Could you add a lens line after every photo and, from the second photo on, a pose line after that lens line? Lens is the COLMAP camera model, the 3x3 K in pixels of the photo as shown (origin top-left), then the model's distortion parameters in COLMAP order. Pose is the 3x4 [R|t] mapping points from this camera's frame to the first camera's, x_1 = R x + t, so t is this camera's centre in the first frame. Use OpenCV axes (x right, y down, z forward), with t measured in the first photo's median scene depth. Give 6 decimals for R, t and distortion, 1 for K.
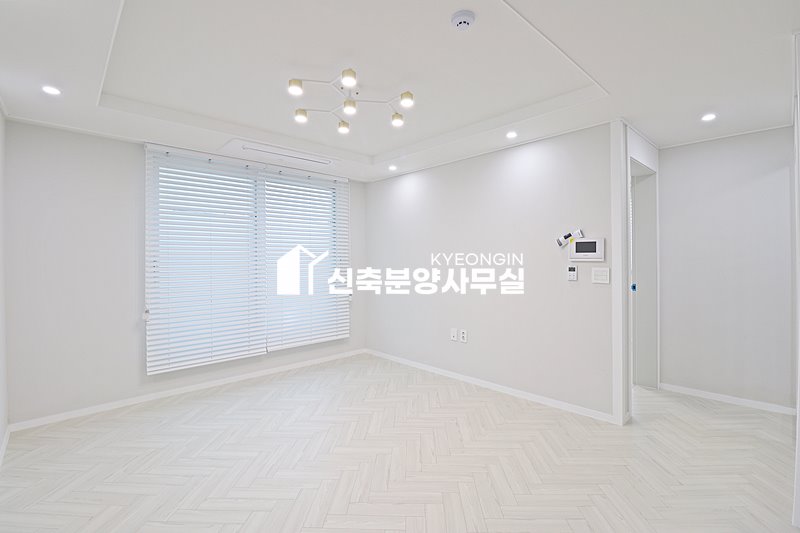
lens RADIAL K [[371.8, 0, 400.2], [0, 371.8, 261.1], [0, 0, 1]] dist [-0.005247, -0.009783]
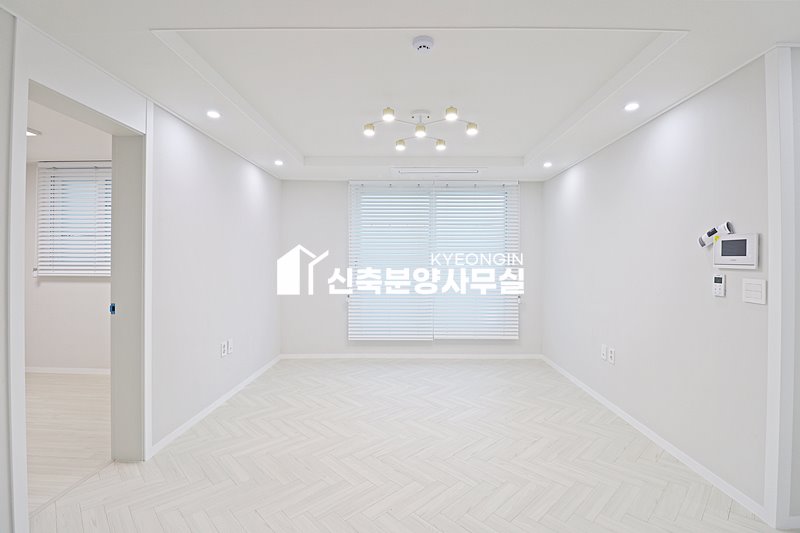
lens RADIAL K [[371.8, 0, 403.0], [0, 371.8, 259.6], [0, 0, 1]] dist [-0.005247, -0.009783]
pose [[0.722719, 0.007866, -0.691098, 0.492856], [-0.011107, 0.999938, -0.000235, -0.008974], [0.691053, 0.007846, 0.722761, 0.094370]]
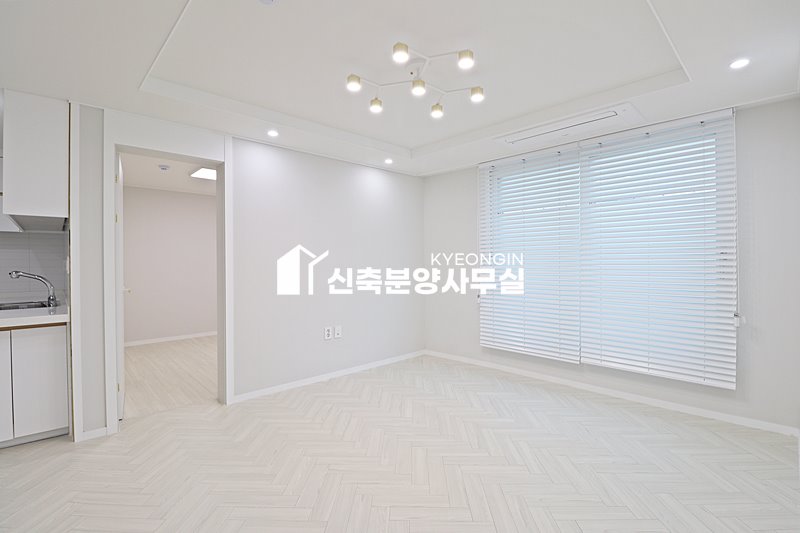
lens RADIAL K [[371.8, 0, 403.8], [0, 371.8, 263.3], [0, 0, 1]] dist [-0.005247, -0.009783]
pose [[0.013714, 0.011559, -0.999839, 0.614750], [0.002640, 0.999929, 0.011597, 0.007922], [0.999902, -0.002799, 0.013683, 0.738713]]
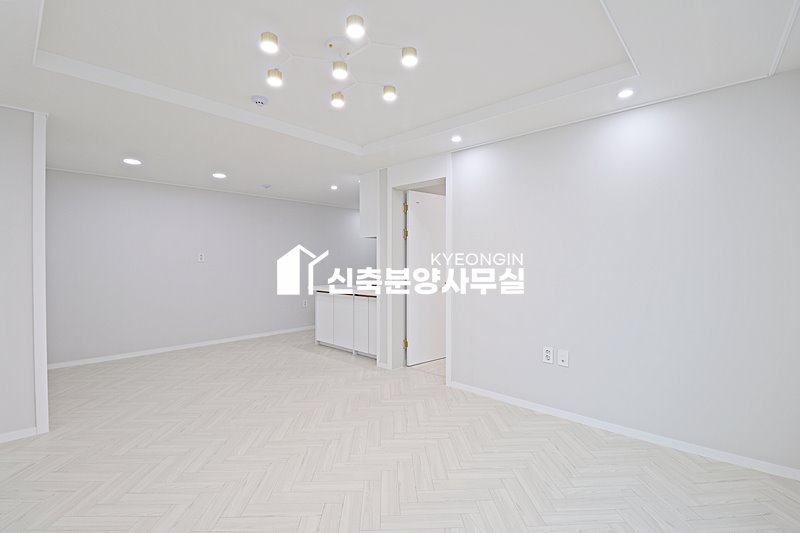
lens RADIAL K [[371.8, 0, 399.1], [0, 371.8, 260.5], [0, 0, 1]] dist [-0.005247, -0.009783]
pose [[-0.997295, 0.007057, -0.073160, -0.157236], [0.006943, 0.999974, 0.001819, 0.004595], [0.073171, 0.001306, -0.997319, 1.425610]]
